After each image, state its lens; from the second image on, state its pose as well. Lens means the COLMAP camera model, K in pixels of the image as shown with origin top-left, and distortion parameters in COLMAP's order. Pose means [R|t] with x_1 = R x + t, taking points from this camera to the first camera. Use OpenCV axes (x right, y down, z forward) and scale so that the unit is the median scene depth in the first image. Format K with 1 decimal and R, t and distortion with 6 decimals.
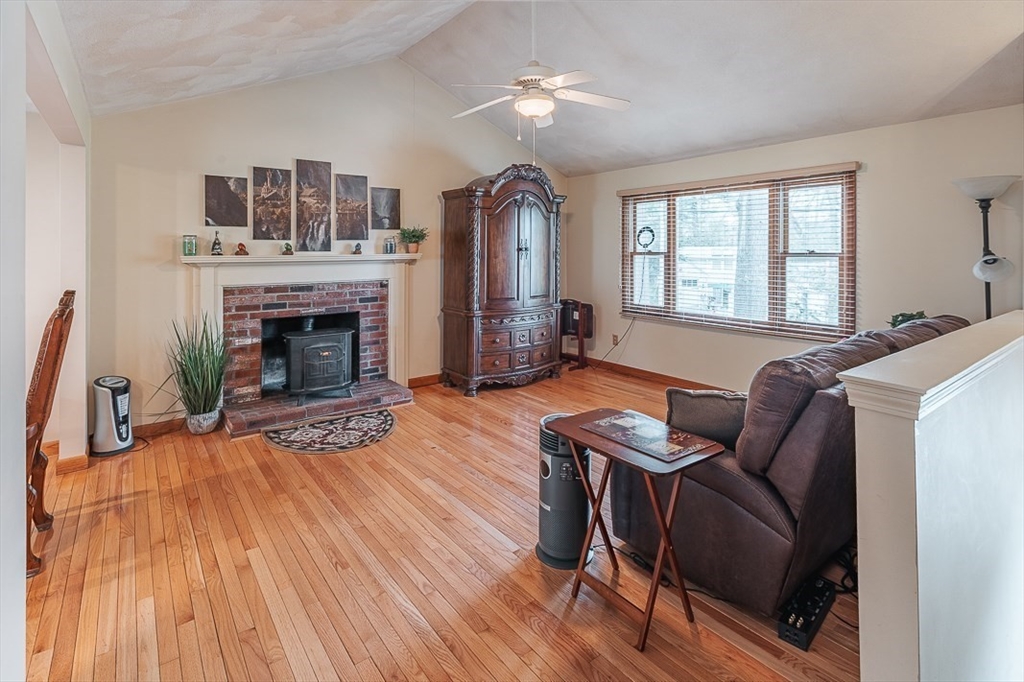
lens RADIAL K [[499.8, 0, 513.4], [0, 499.8, 246.6], [0, 0, 1]] dist [0.001886, 0.000083]
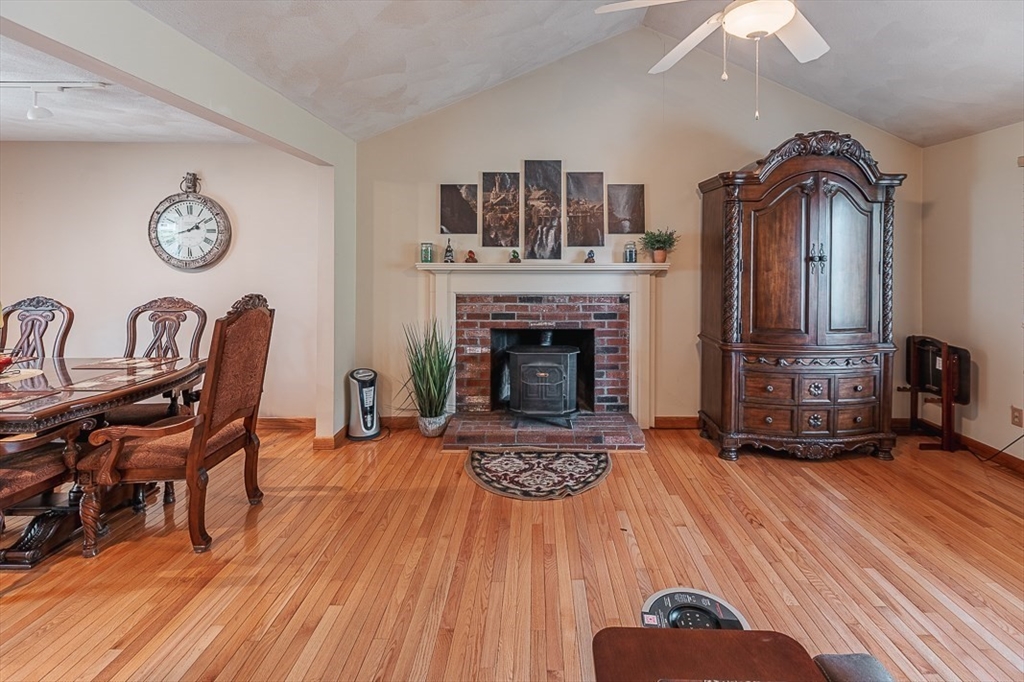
lens RADIAL K [[492.2, 0, 541.4], [0, 492.2, 254.5], [0, 0, 1]] dist [0.001662, 0.000394]
pose [[0.798919, 0.001925, -0.601435, 0.127973], [-0.001526, 0.999998, 0.001174, -0.000290], [0.601436, -0.000020, 0.798921, 0.256549]]
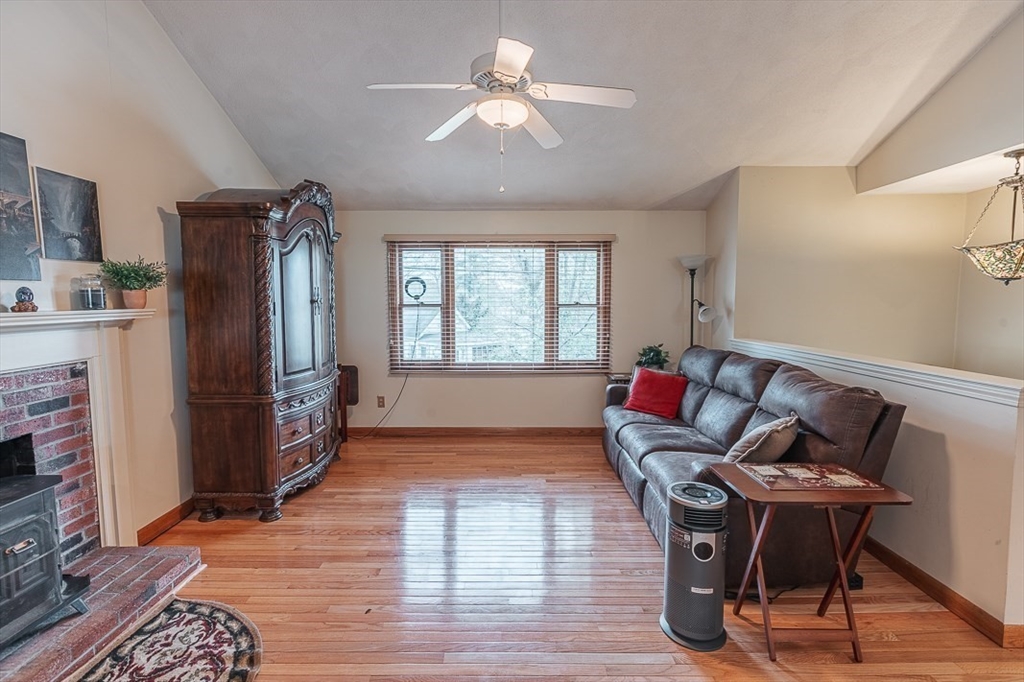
lens RADIAL K [[457.2, 0, 510.6], [0, 457.2, 340.0], [0, 0, 1]] dist [-0.000459, -0.000035]
pose [[0.609643, -0.066470, 0.789884, -0.357256], [-0.005632, 0.996090, 0.088170, 0.001706], [-0.792656, -0.058201, 0.606885, 0.378992]]
